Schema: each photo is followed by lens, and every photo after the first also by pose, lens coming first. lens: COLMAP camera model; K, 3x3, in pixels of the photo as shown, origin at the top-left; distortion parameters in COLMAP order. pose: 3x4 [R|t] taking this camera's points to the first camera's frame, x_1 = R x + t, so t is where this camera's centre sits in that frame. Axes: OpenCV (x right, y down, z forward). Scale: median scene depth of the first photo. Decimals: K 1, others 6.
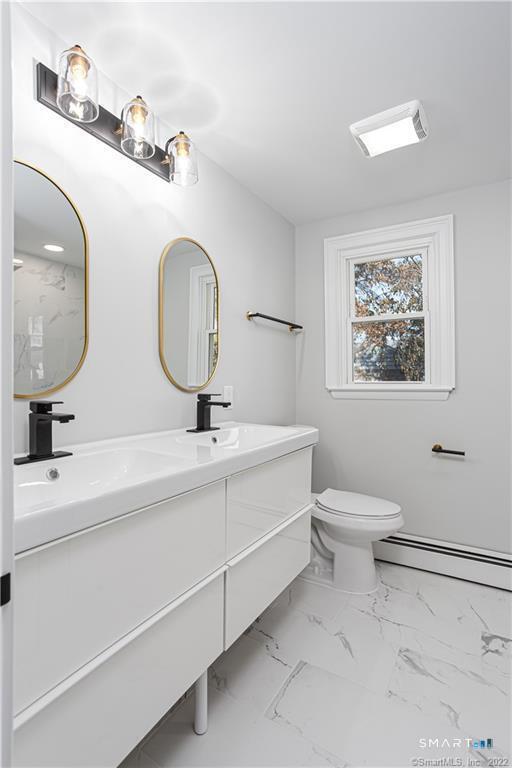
lens RADIAL K [[374.4, 0, 260.3], [0, 374.4, 381.5], [0, 0, 1]] dist [-0.021826, 0.013102]
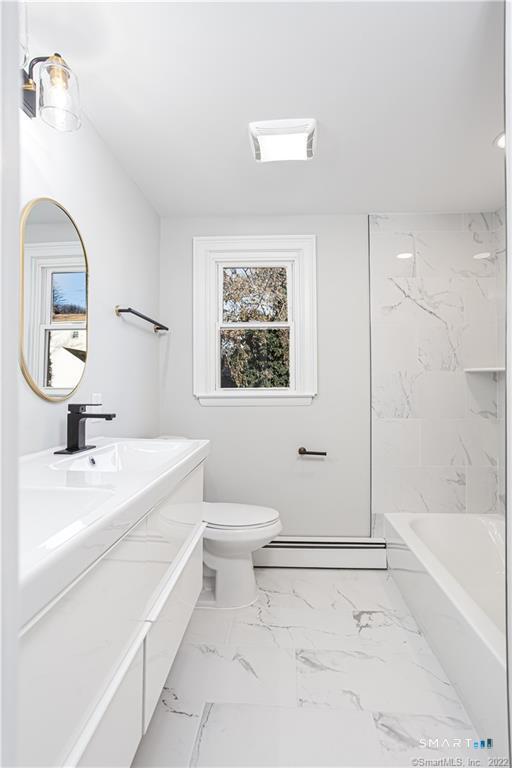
lens RADIAL K [[374.4, 0, 255.5], [0, 374.4, 384.8], [0, 0, 1]] dist [-0.021826, 0.013102]
pose [[0.880979, 0.003998, 0.473138, -0.172797], [0.000699, 0.999952, -0.009751, 0.001117], [-0.473155, 0.008921, 0.880934, 0.129335]]
